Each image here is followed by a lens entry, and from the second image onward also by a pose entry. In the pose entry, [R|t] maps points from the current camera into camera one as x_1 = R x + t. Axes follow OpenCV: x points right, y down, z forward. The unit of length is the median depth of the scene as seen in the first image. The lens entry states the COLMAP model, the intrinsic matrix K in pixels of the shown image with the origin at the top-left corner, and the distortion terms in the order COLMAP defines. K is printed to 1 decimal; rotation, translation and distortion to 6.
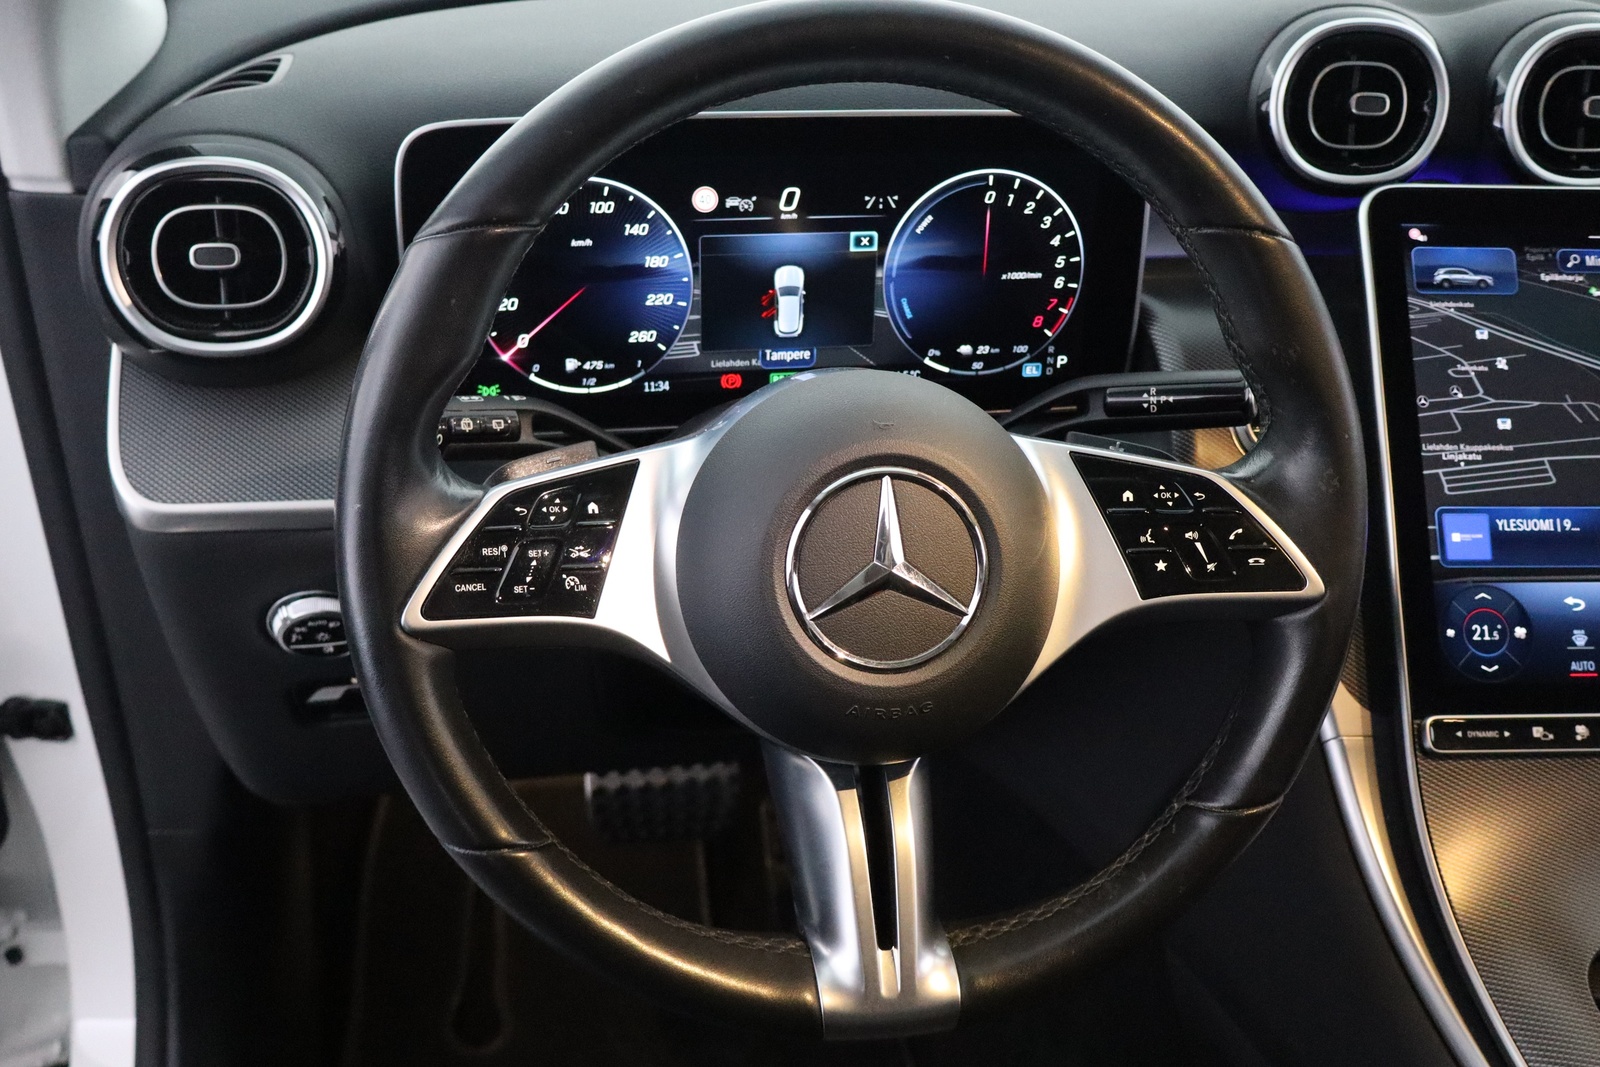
lens RADIAL K [[1477.4, 0, 797.3], [0, 1477.4, 538.1], [0, 0, 1]] dist [0.017234, 0.000000]
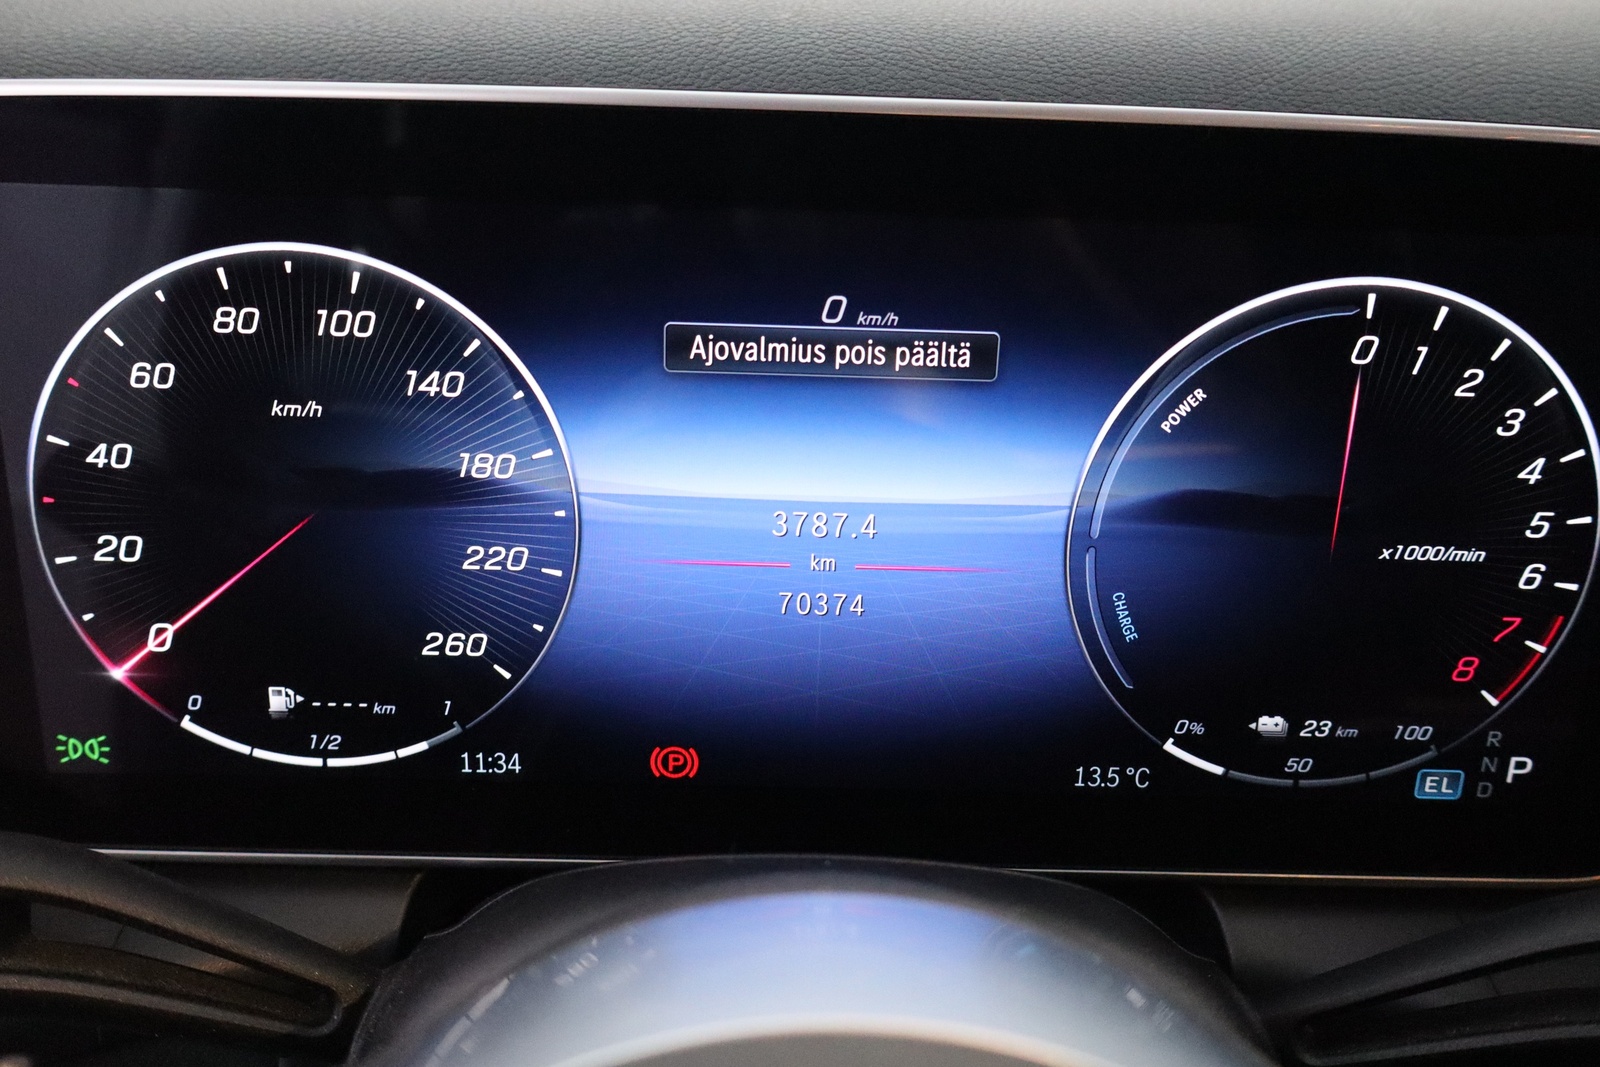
lens RADIAL K [[1477.4, 0, 800.8], [0, 1477.4, 532.0], [0, 0, 1]] dist [0.017234, 0.000000]
pose [[0.986428, 0.066098, -0.150300, 0.047715], [-0.084068, 0.989623, -0.116532, -0.127771], [0.141038, 0.127586, 0.981749, 0.612683]]
